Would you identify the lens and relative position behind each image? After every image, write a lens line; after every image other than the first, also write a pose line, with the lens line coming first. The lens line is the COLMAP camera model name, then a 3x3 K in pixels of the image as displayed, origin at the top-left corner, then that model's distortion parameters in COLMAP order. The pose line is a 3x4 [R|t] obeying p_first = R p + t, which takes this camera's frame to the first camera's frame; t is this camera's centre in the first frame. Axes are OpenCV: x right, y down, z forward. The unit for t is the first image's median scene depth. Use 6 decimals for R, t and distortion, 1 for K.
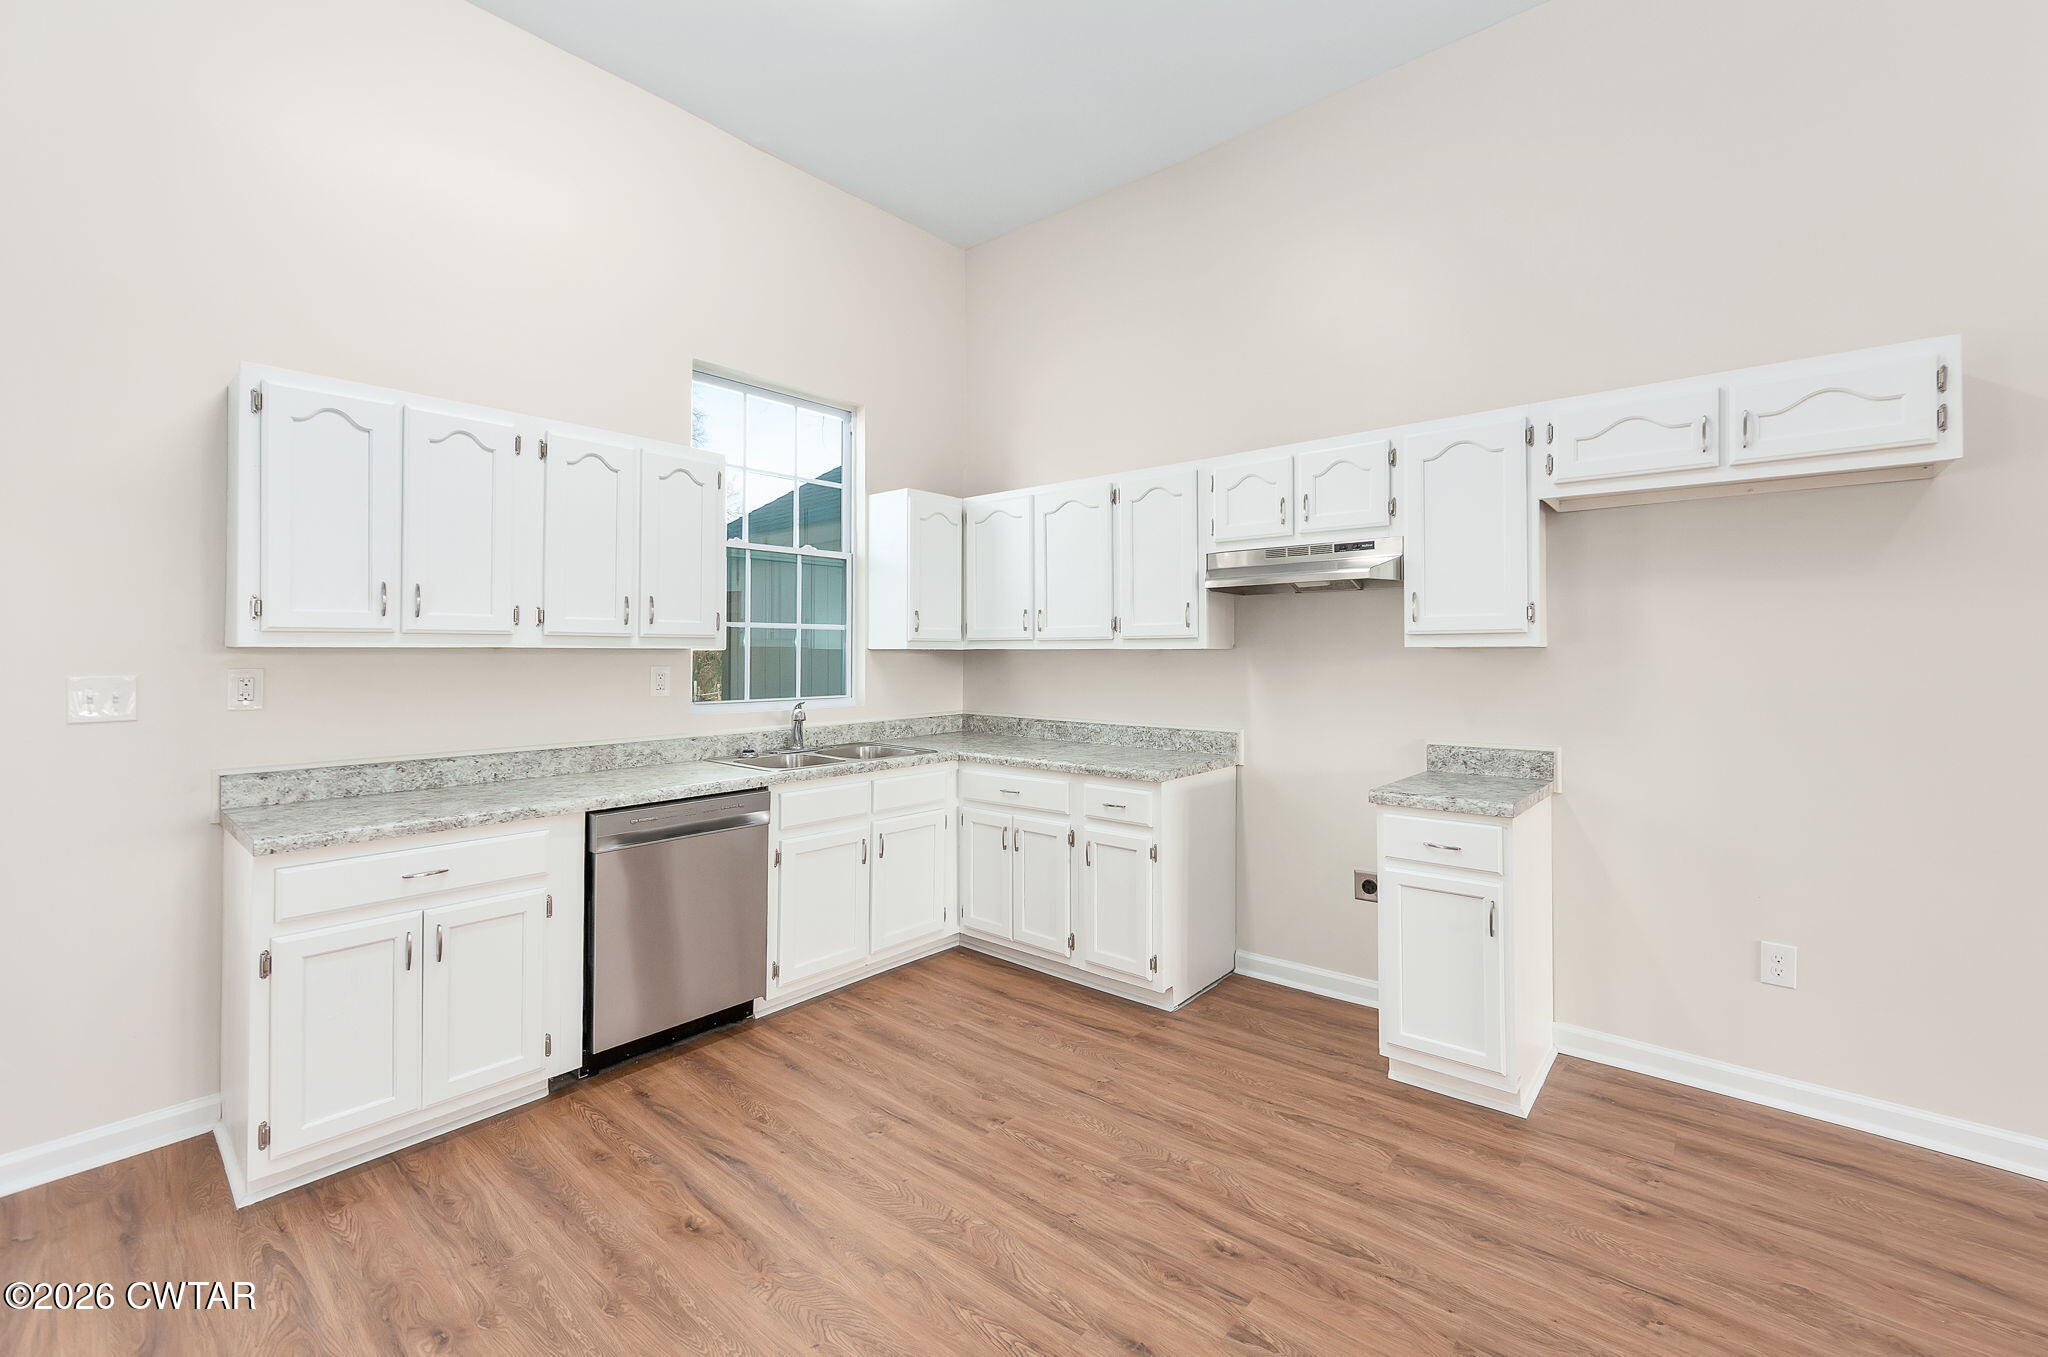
lens RADIAL K [[833.1, 0, 1052.8], [0, 833.1, 646.2], [0, 0, 1]] dist [-0.000456, -0.000282]
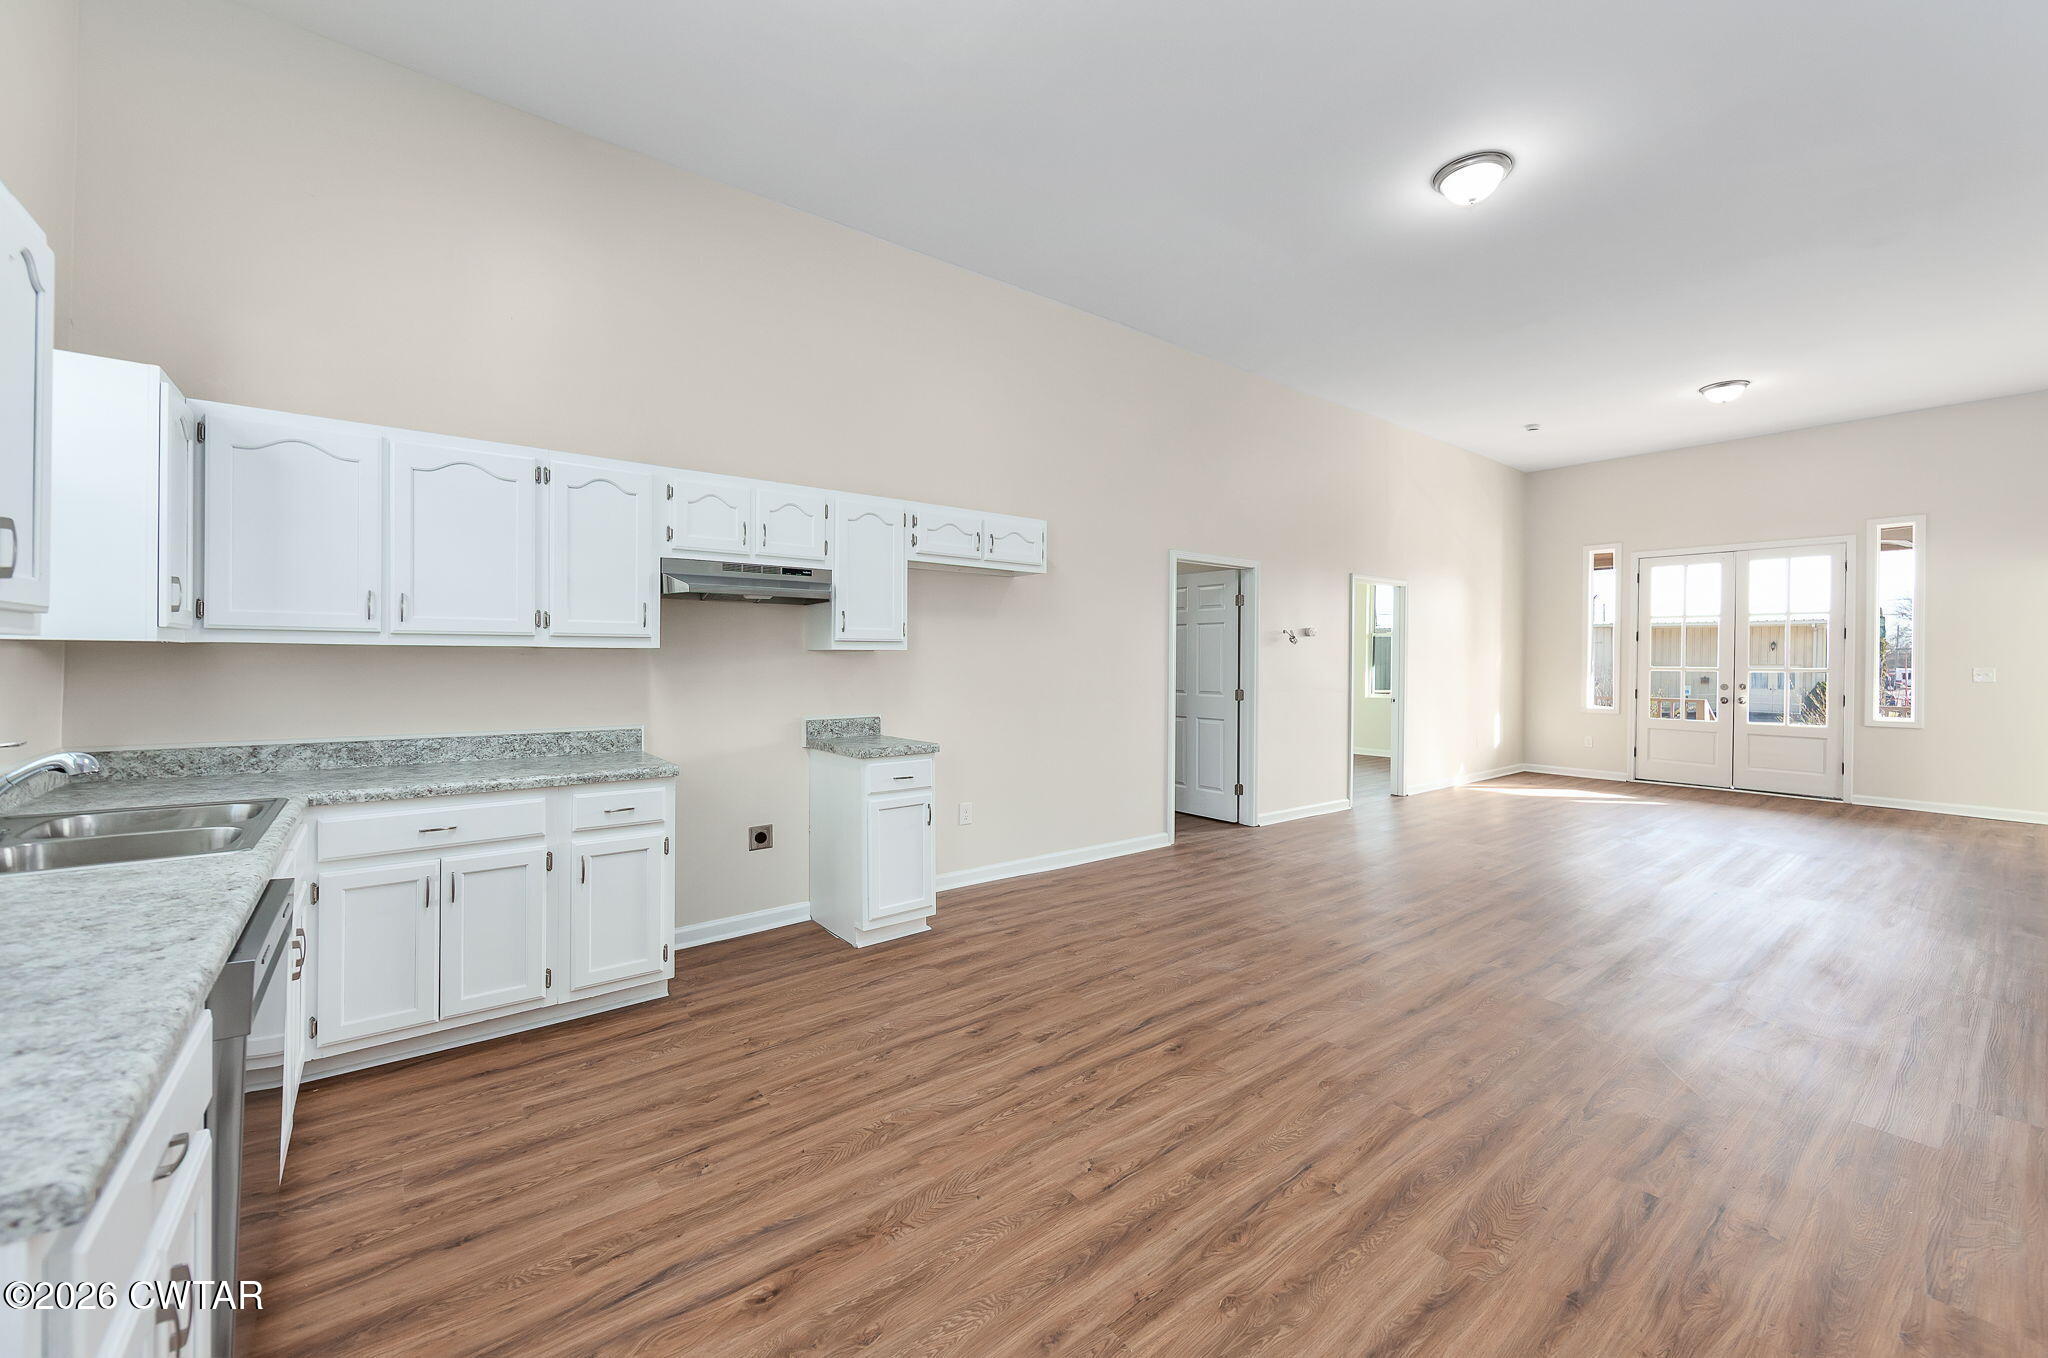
lens RADIAL K [[820.2, 0, 1032.8], [0, 820.2, 660.6], [0, 0, 1]] dist [-0.000537, -0.000077]
pose [[0.208545, -0.001711, 0.978011, -0.869439], [-0.014624, 0.999881, 0.004867, 0.008087], [-0.977903, -0.015317, 0.208495, 0.390723]]
